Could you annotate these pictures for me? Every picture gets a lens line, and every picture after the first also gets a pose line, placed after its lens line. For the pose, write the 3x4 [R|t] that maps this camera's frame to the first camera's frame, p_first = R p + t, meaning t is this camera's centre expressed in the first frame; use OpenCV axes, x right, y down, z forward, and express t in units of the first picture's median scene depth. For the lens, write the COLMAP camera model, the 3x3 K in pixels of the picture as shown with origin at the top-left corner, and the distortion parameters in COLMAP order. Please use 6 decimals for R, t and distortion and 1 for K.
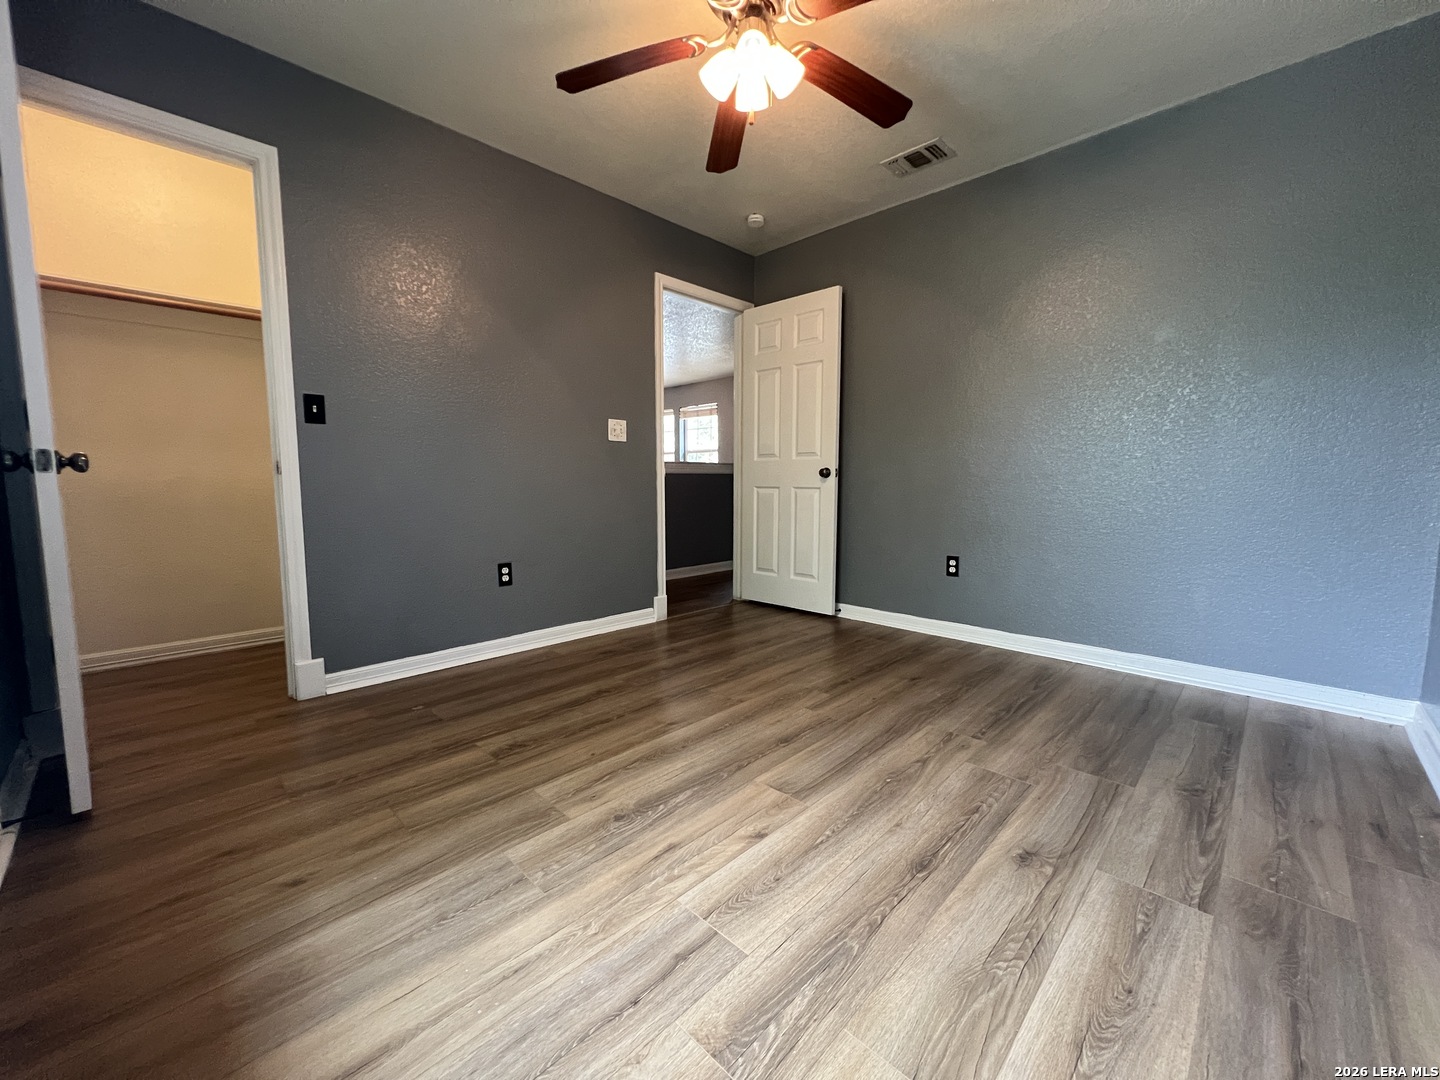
lens RADIAL K [[576.6, 0, 715.6], [0, 576.6, 534.6], [0, 0, 1]] dist [-0.000378, 0.000142]
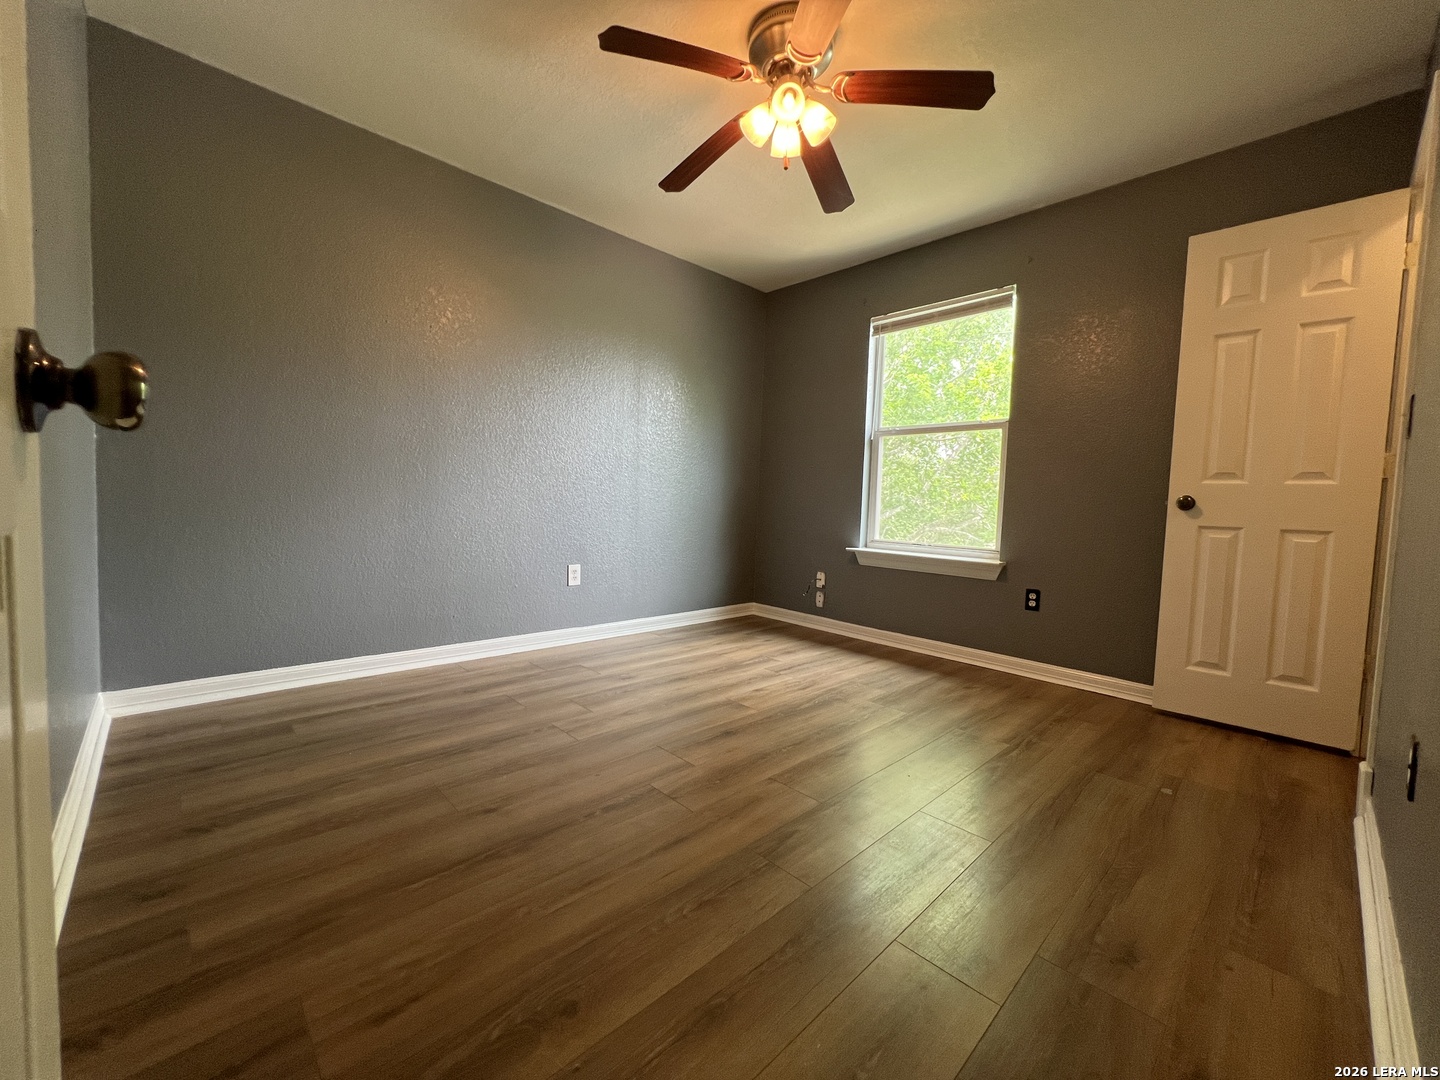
lens RADIAL K [[576.6, 0, 715.6], [0, 576.6, 534.6], [0, 0, 1]] dist [-0.000378, 0.000142]
pose [[-0.998815, -0.038522, 0.029743, 0.156014], [-0.033532, 0.987639, 0.153118, -0.226362], [-0.035274, 0.151939, -0.987760, 2.478709]]
